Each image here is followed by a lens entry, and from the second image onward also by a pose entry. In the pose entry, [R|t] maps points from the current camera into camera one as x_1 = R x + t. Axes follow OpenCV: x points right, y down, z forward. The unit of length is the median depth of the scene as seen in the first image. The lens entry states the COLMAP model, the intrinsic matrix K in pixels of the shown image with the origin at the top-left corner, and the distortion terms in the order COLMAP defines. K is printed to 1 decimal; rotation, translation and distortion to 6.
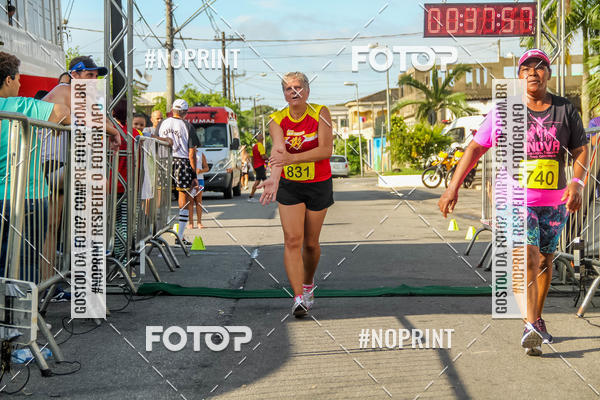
lens RADIAL K [[2815.3, 0, 278.0], [0, 2815.3, 198.1], [0, 0, 1]] dist [1.764657, 3.741115]
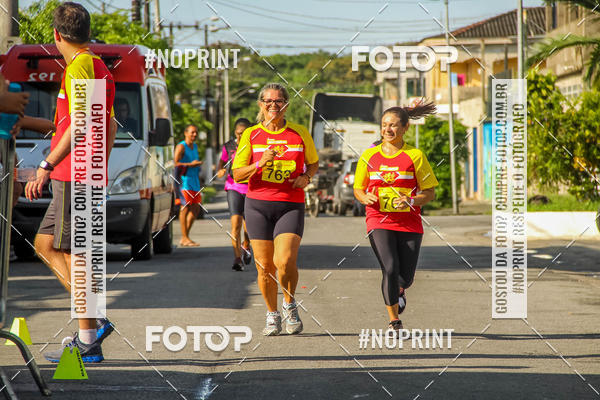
lens RADIAL K [[3495.9, 0, 299.7], [0, 3495.9, 199.6], [0, 0, 1]] dist [2.309753, 2.128077]
pose [[0.999773, 0.017010, 0.012805, -0.000634], [-0.016811, 0.999739, -0.015466, -0.000994], [-0.013065, 0.015247, 0.999798, 0.466522]]
